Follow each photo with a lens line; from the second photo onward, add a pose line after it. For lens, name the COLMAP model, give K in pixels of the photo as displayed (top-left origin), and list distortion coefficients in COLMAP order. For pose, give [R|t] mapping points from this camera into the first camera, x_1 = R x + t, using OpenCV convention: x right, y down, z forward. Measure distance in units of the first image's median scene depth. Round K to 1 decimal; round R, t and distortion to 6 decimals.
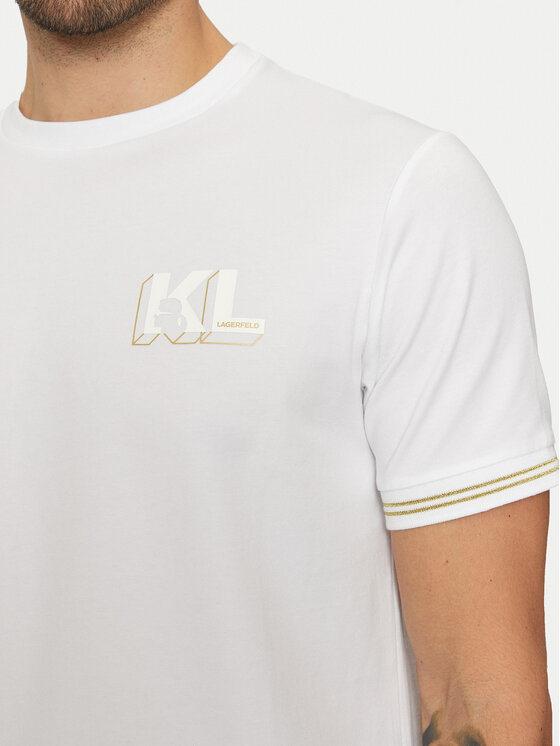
lens RADIAL K [[2052.0, 0, 280.0], [0, 2052.0, 373.0], [0, 0, 1]] dist [0.568101, 0.050431]
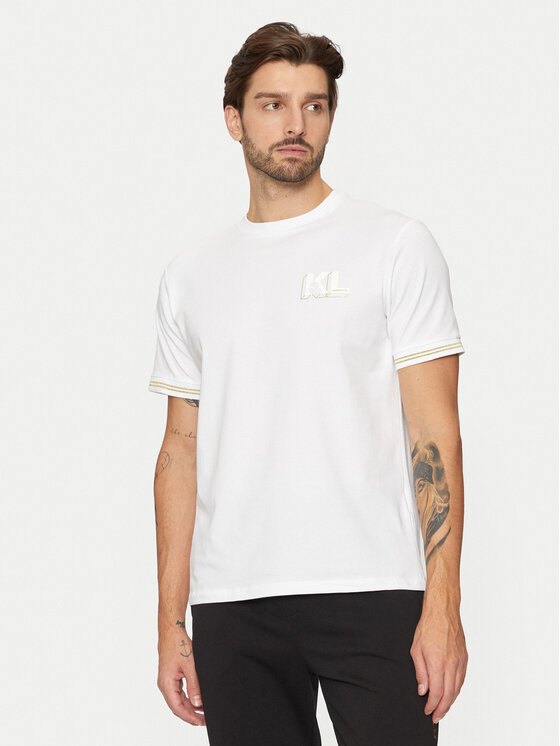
lens RADIAL K [[2193.3, 0, 280.0], [0, 2193.3, 373.0], [0, 0, 1]] dist [3.113797, 0.101593]
pose [[0.999150, -0.030657, 0.027556, -0.178689], [0.033359, 0.994059, -0.103608, 0.376541], [-0.024216, 0.104440, 0.994236, -1.858118]]
